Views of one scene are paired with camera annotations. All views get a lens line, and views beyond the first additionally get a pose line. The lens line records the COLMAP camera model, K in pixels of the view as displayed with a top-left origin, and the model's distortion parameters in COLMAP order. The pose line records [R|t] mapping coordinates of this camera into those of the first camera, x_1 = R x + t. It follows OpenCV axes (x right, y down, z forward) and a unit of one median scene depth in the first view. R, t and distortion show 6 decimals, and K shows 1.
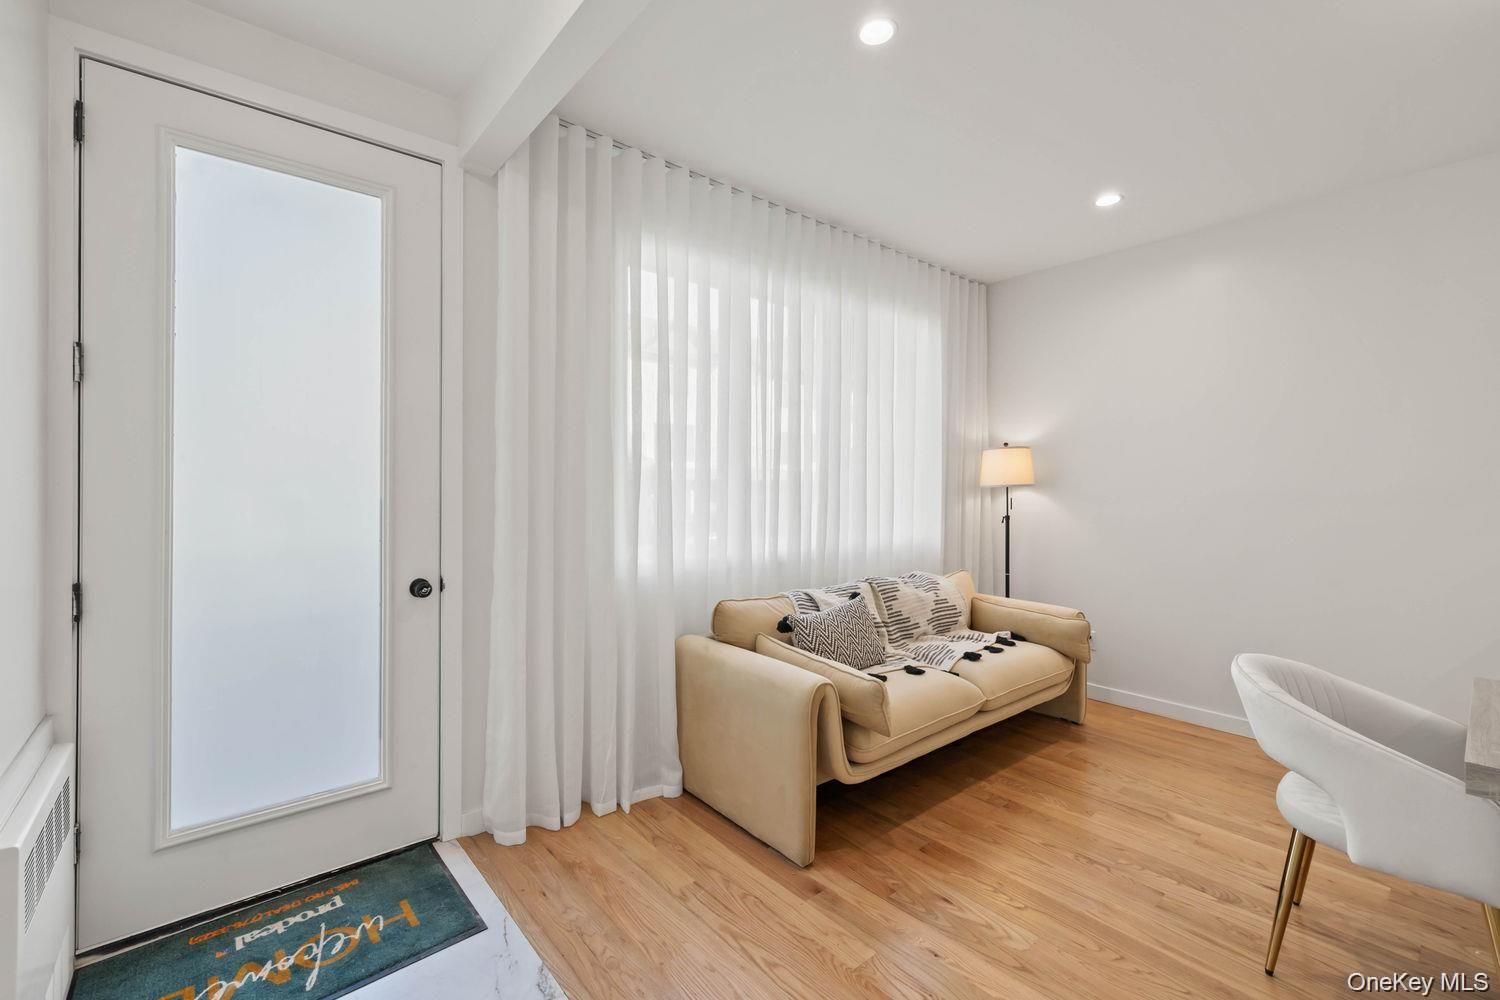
lens RADIAL K [[640.0, 0, 749.9], [0, 640.0, 491.7], [0, 0, 1]] dist [0.001117, -0.001010]
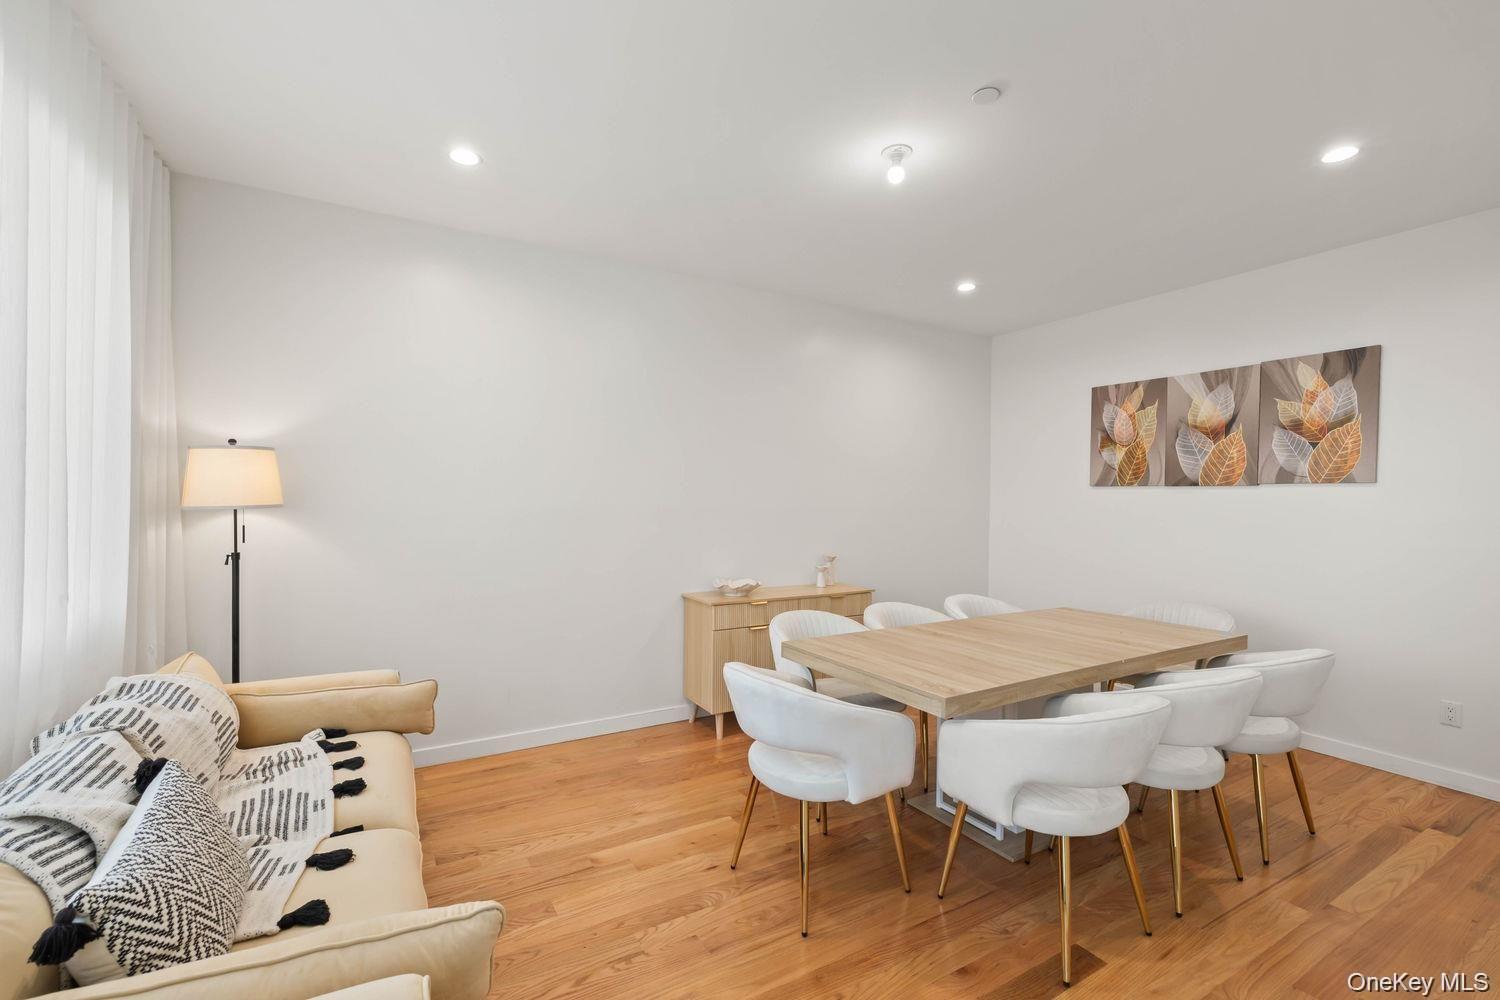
lens RADIAL K [[640.0, 0, 750.4], [0, 640.0, 506.4], [0, 0, 1]] dist [0.001117, -0.001010]
pose [[0.174293, -0.012995, 0.984608, -0.153128], [0.003814, 0.999914, 0.012522, -0.016660], [-0.984686, 0.001573, 0.174328, 0.411213]]
